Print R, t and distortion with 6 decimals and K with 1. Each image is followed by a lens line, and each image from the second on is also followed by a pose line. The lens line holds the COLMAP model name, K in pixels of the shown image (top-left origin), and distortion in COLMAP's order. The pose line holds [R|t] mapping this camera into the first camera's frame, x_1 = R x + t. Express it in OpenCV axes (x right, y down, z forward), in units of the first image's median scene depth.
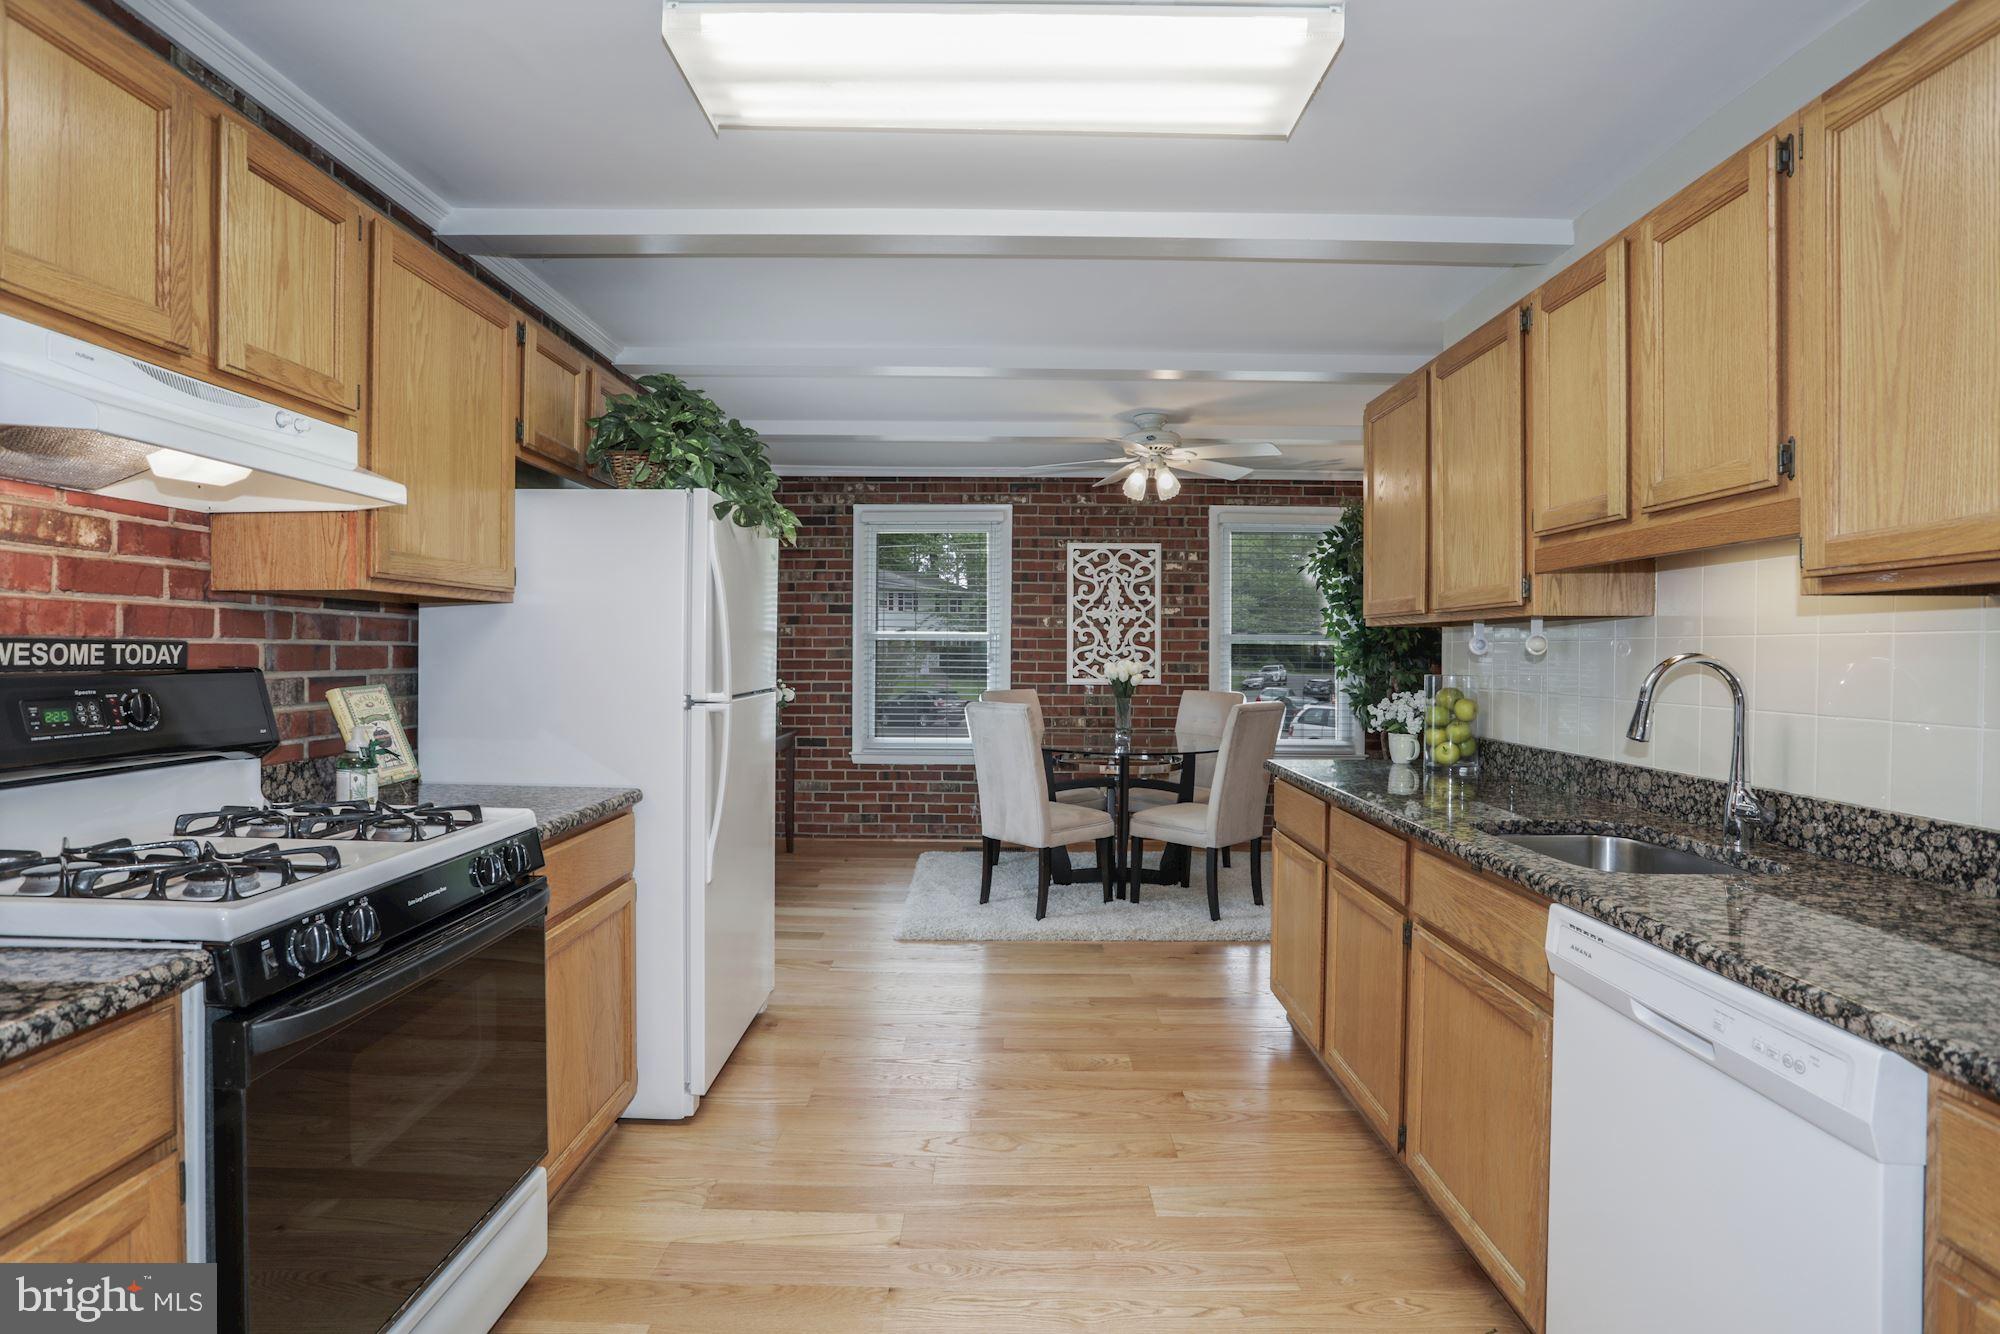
lens RADIAL K [[1010.8, 0, 982.4], [0, 1010.8, 657.0], [0, 0, 1]] dist [-0.098293, 0.044503]
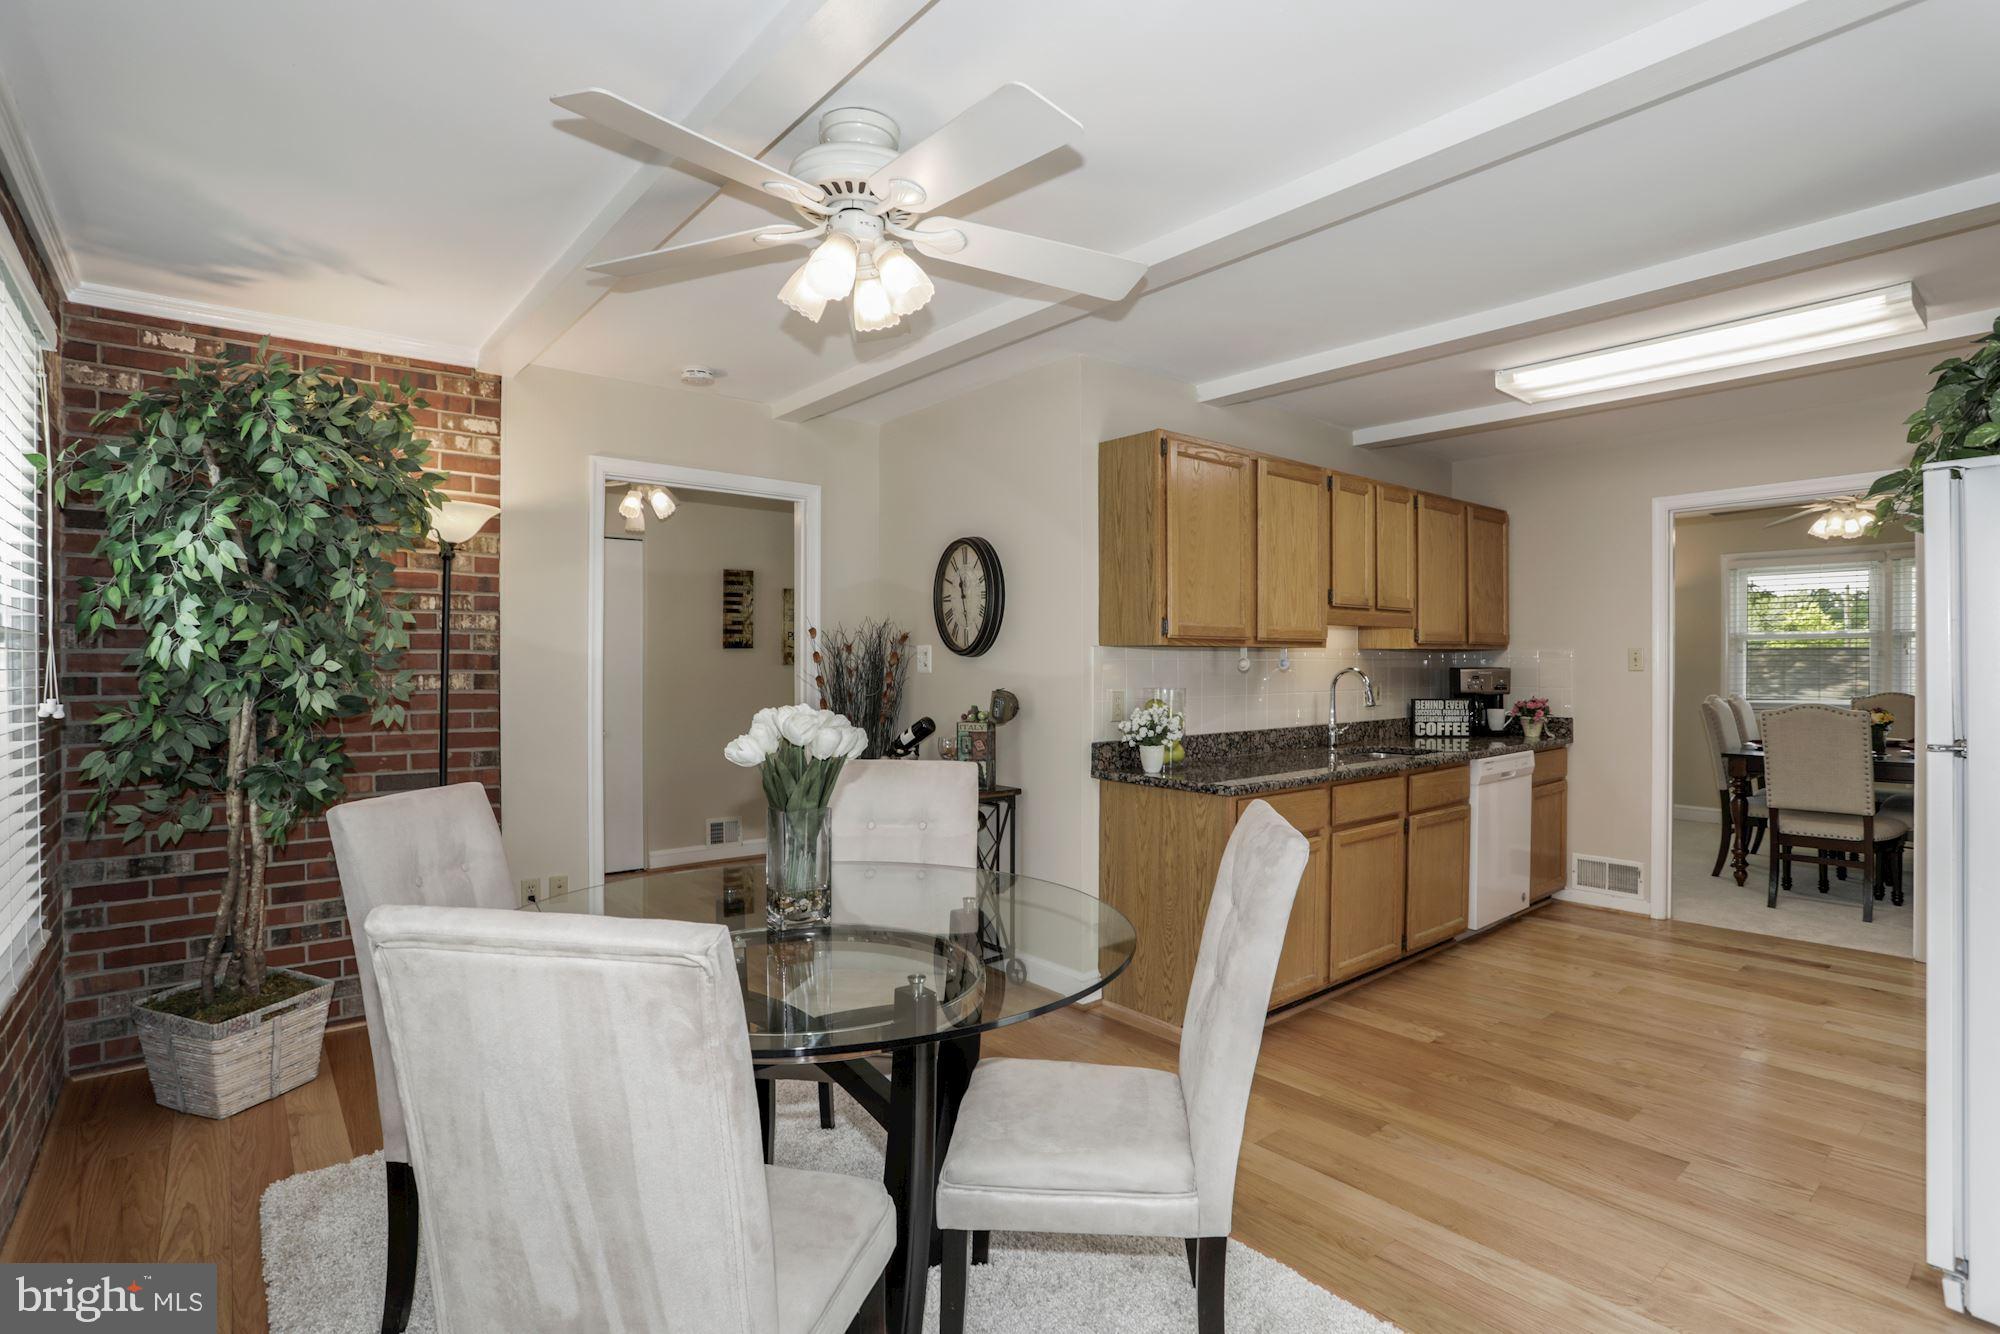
lens RADIAL K [[978.0, 0, 992.9], [0, 978.0, 662.2], [0, 0, 1]] dist [-0.084662, 0.042793]
pose [[-0.658008, -0.008471, 0.752963, -0.398219], [0.000943, 0.999927, 0.012074, -0.040478], [-0.753010, 0.008655, -0.657952, 2.773816]]
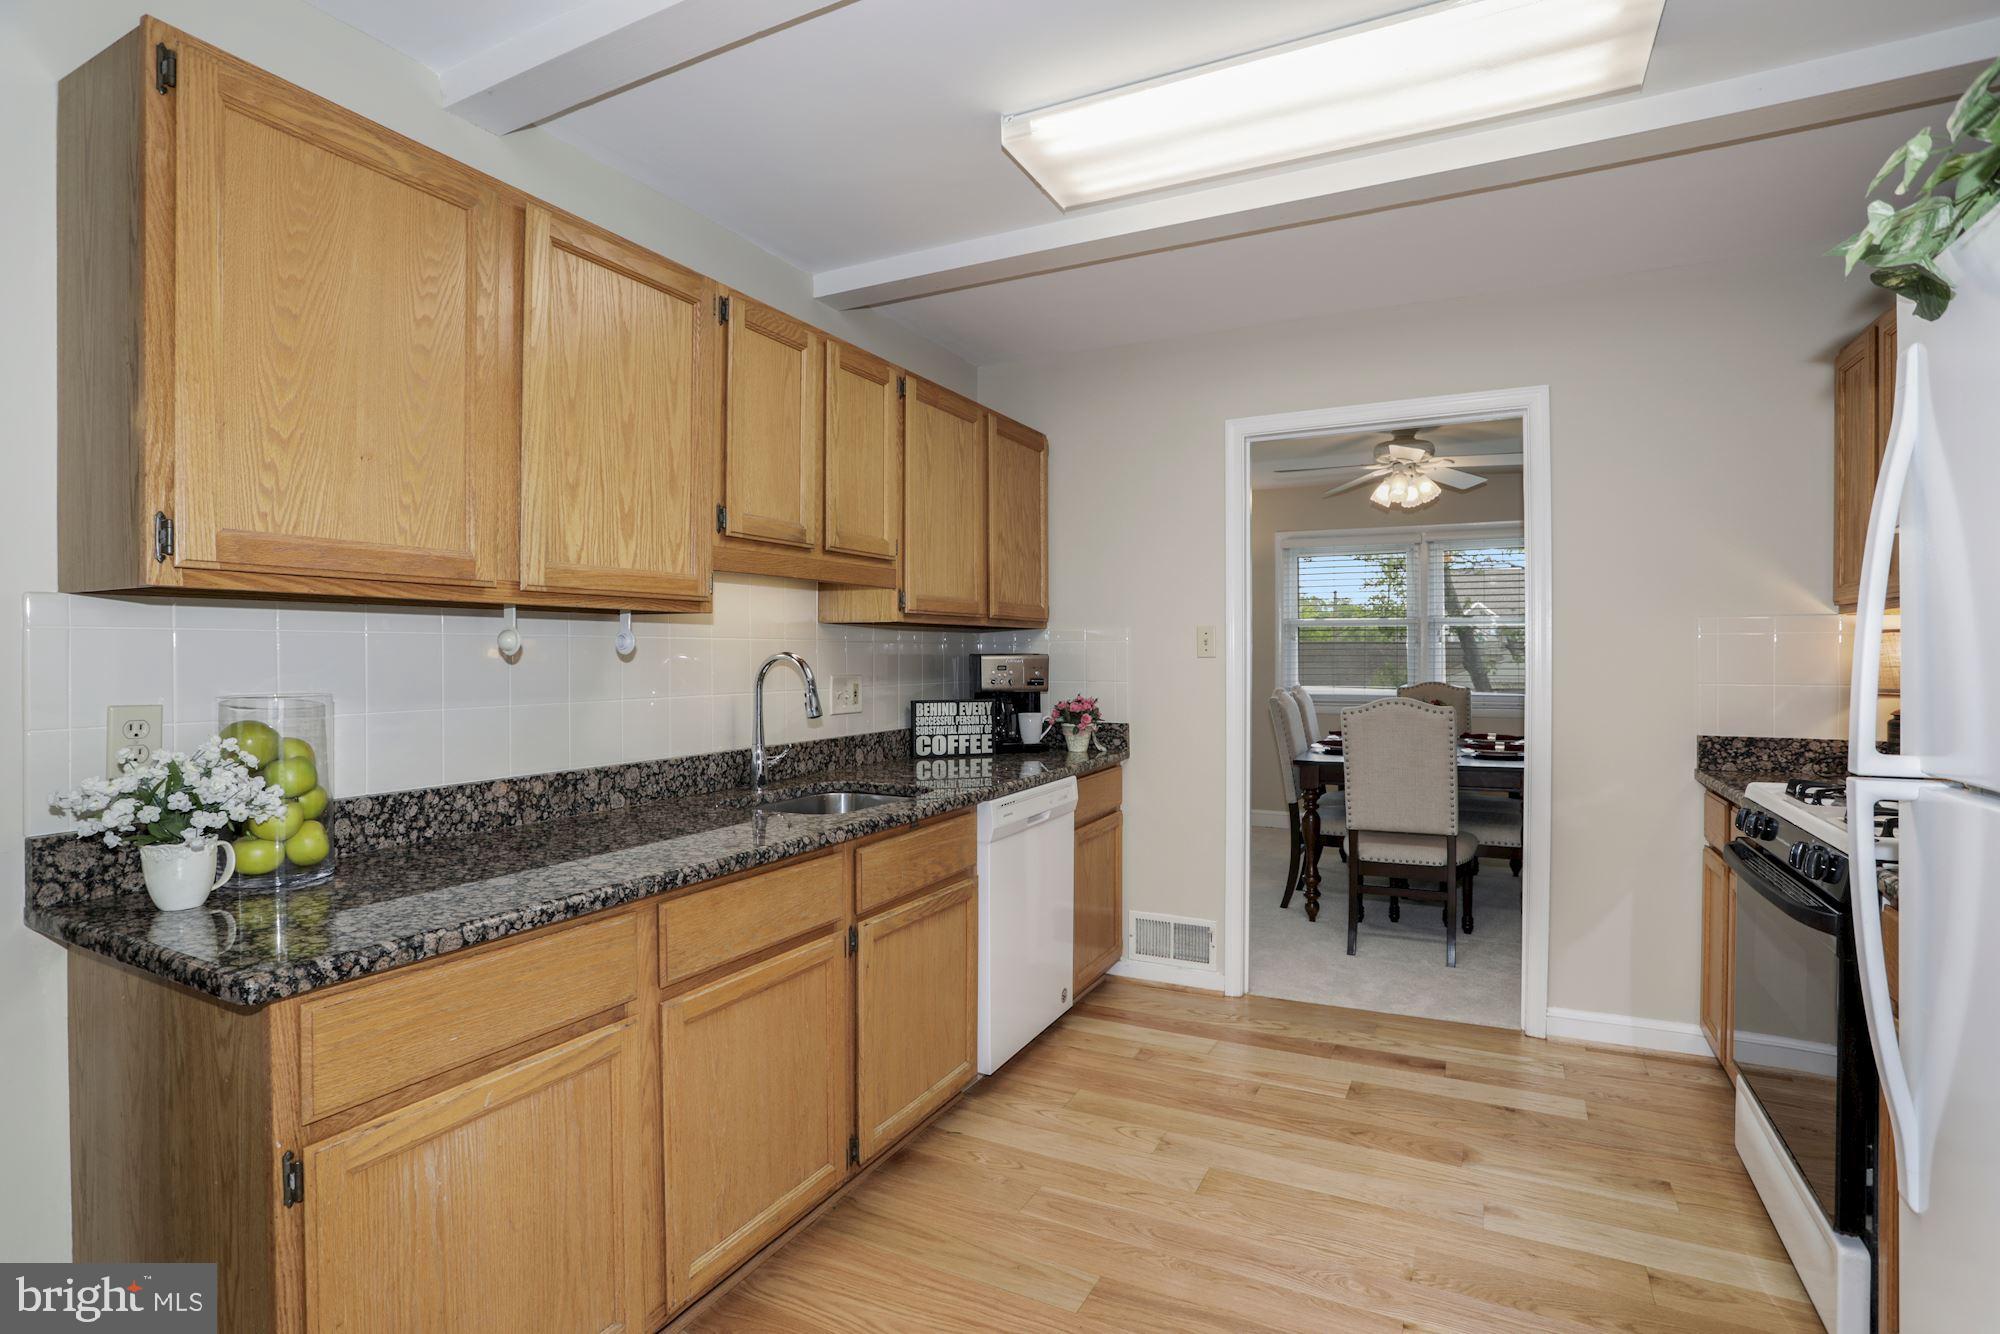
lens RADIAL K [[1010.8, 0, 982.4], [0, 1010.8, 657.0], [0, 0, 1]] dist [-0.098293, 0.044503]
pose [[-0.899231, -0.006626, 0.437425, -0.116470], [-0.001522, 0.999927, 0.012018, -0.012286], [-0.437472, 0.010141, -0.899175, 1.864148]]
